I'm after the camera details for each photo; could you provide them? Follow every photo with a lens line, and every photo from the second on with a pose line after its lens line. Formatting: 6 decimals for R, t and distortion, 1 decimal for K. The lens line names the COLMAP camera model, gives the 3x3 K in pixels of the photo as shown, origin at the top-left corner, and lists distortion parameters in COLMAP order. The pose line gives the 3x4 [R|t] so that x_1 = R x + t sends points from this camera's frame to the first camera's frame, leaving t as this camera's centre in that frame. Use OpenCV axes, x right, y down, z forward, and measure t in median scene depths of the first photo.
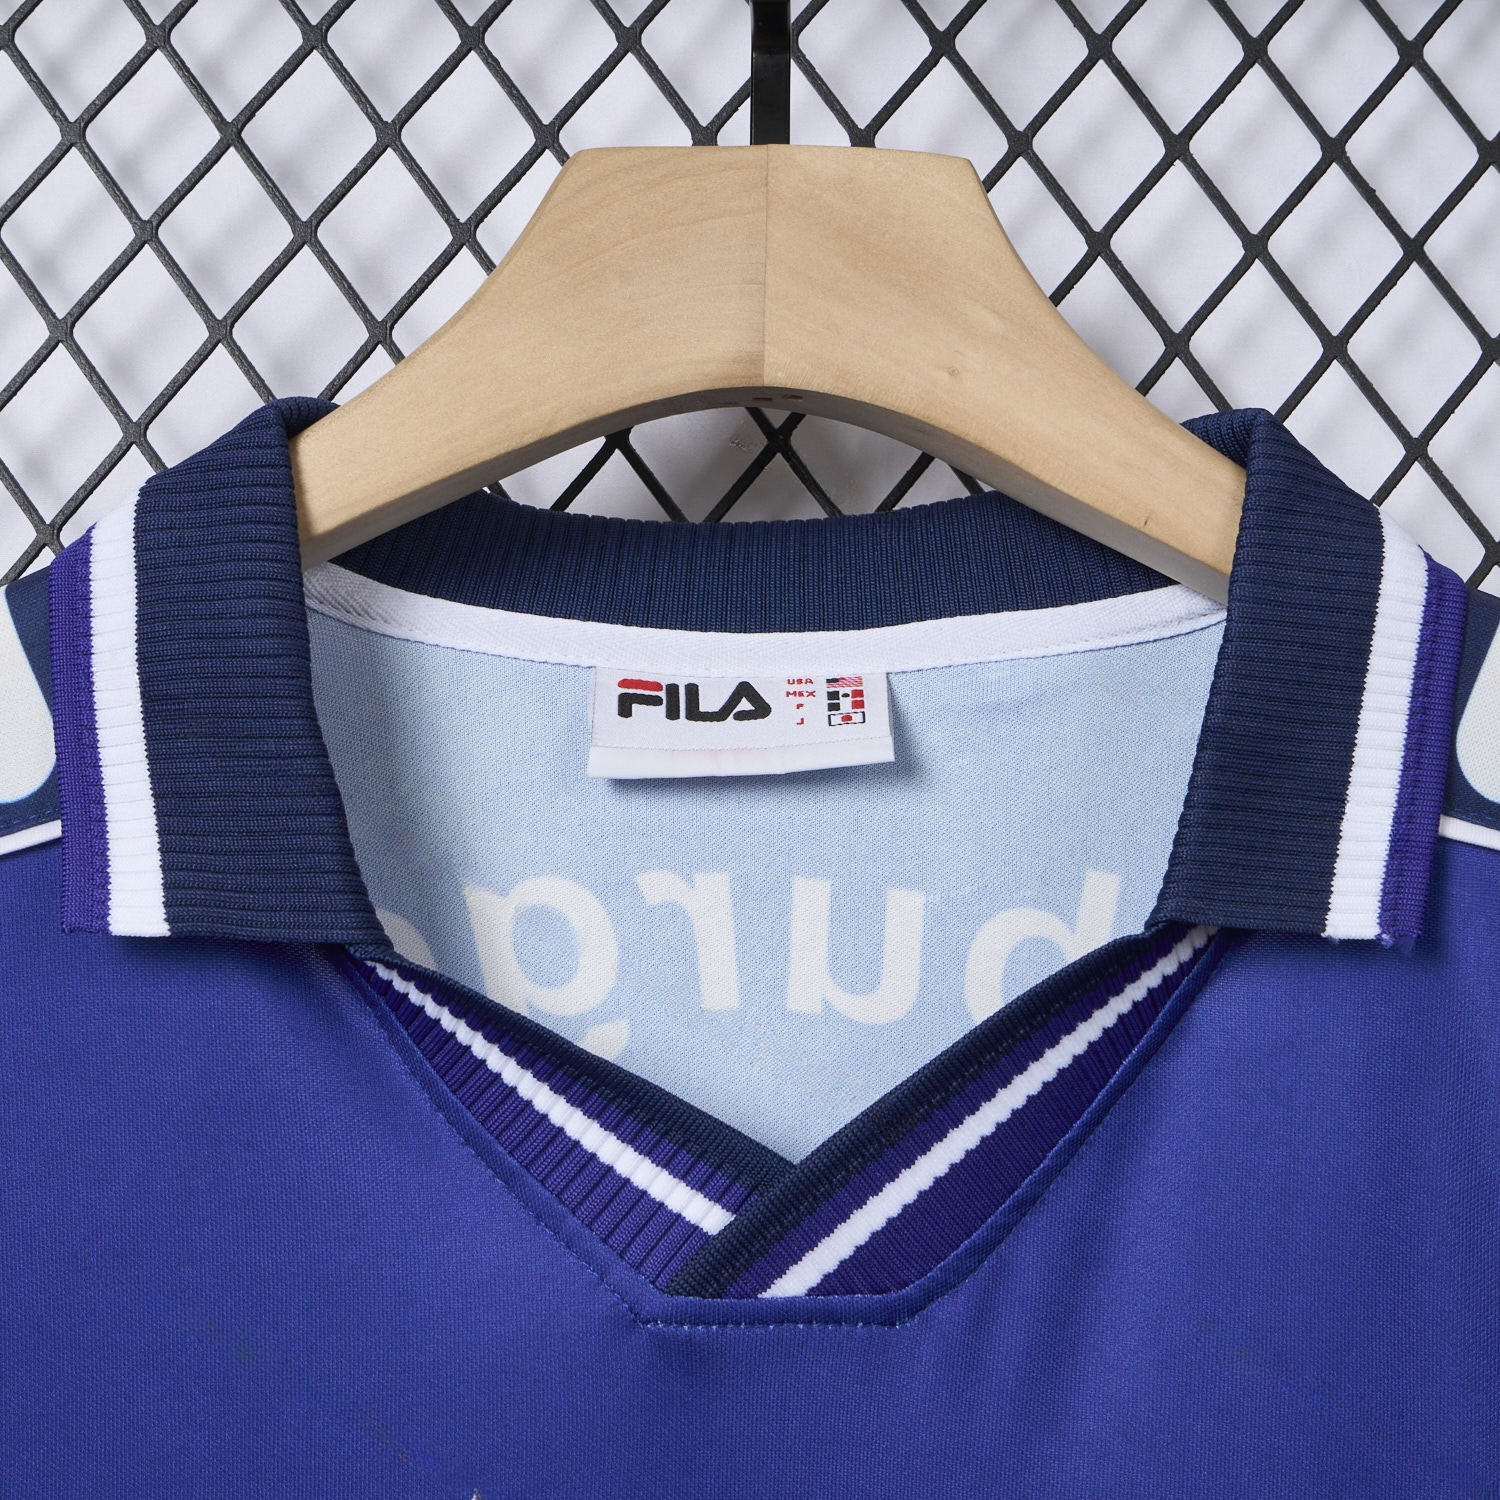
lens RADIAL K [[3416.7, 0, 750.0], [0, 3416.7, 750.0], [0, 0, 1]] dist [0.082363, -0.093499]
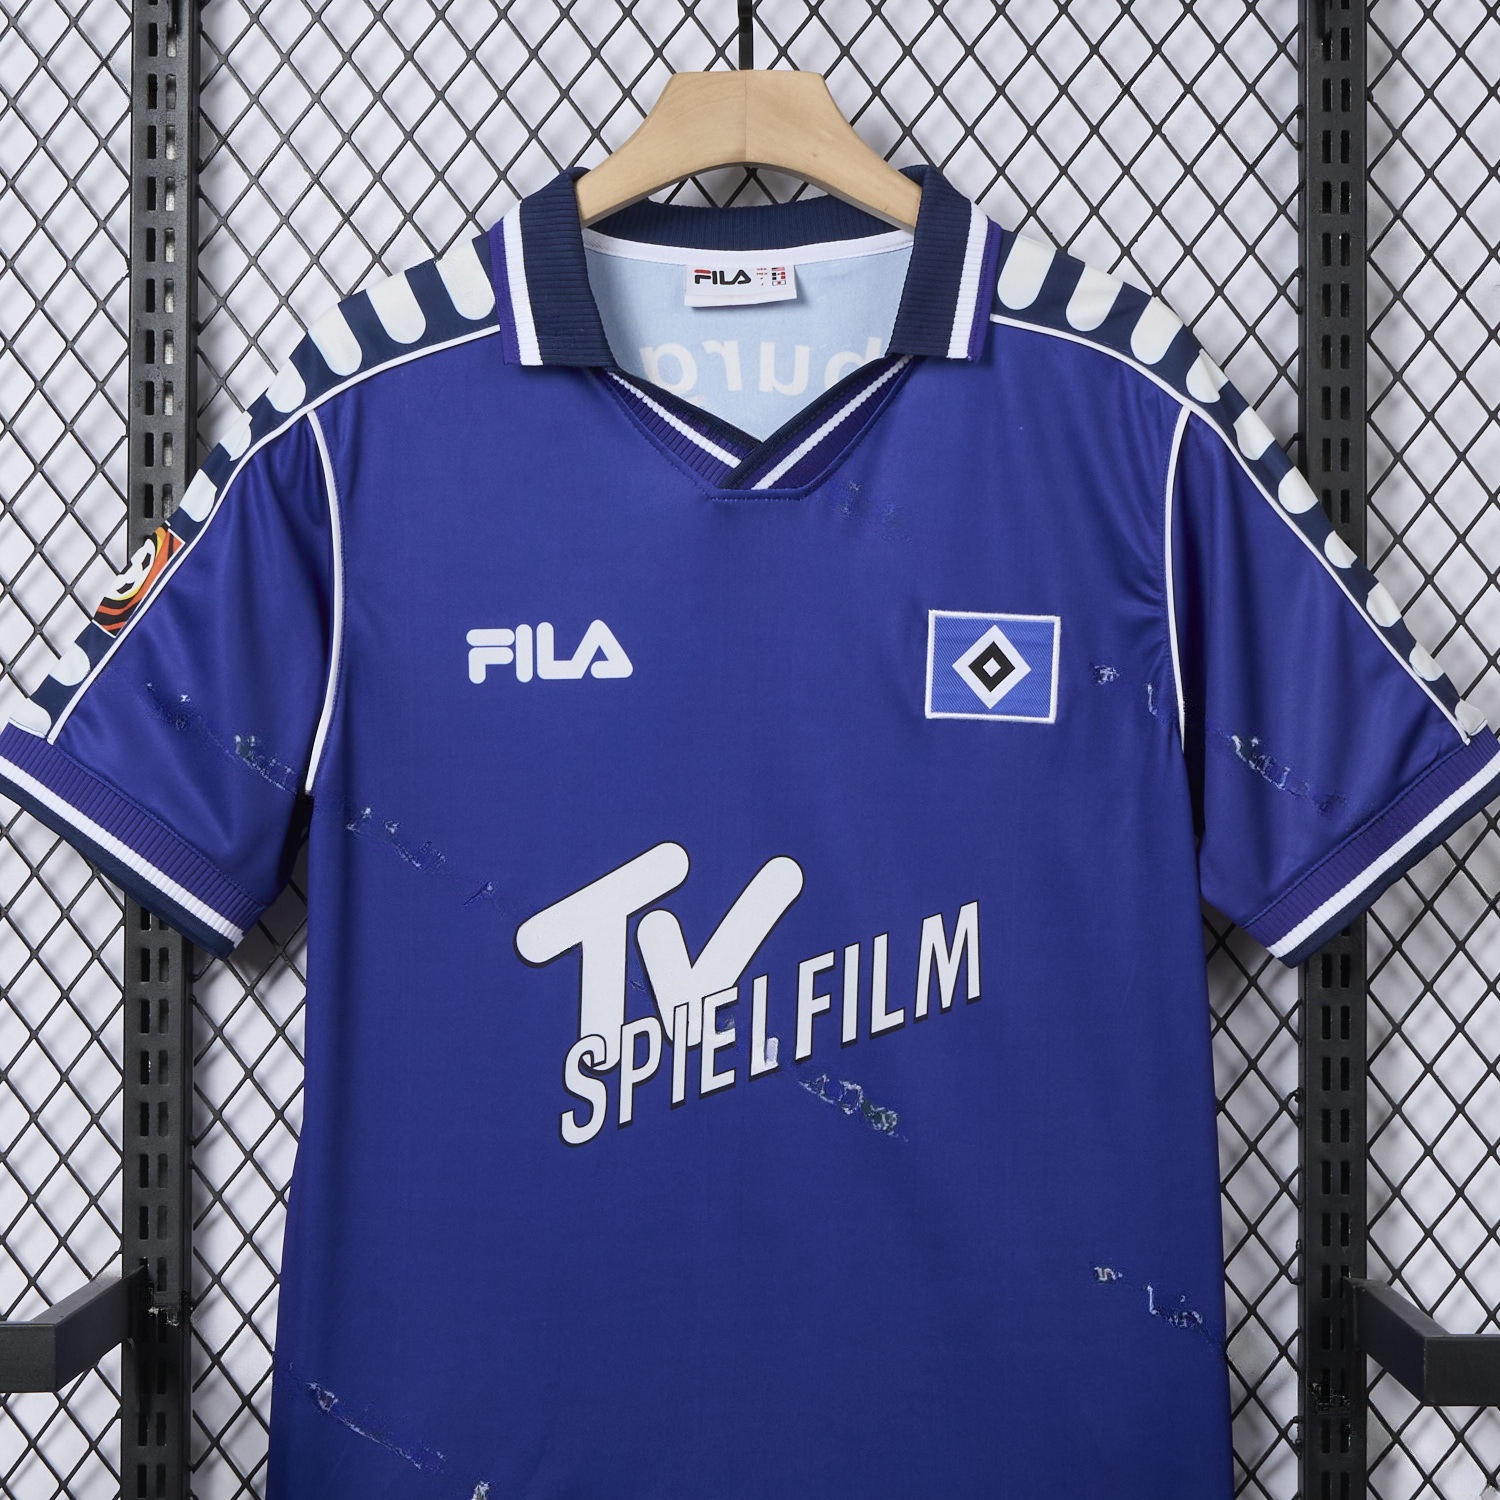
lens RADIAL K [[4921.6, 0, 750.0], [0, 4921.6, 750.0], [0, 0, 1]] dist [0.072826, 0.058029]
pose [[0.999777, -0.020938, 0.002692, -0.013324], [0.020560, 0.994694, 0.100802, -0.035138], [-0.004789, -0.100725, 0.994903, -2.960444]]
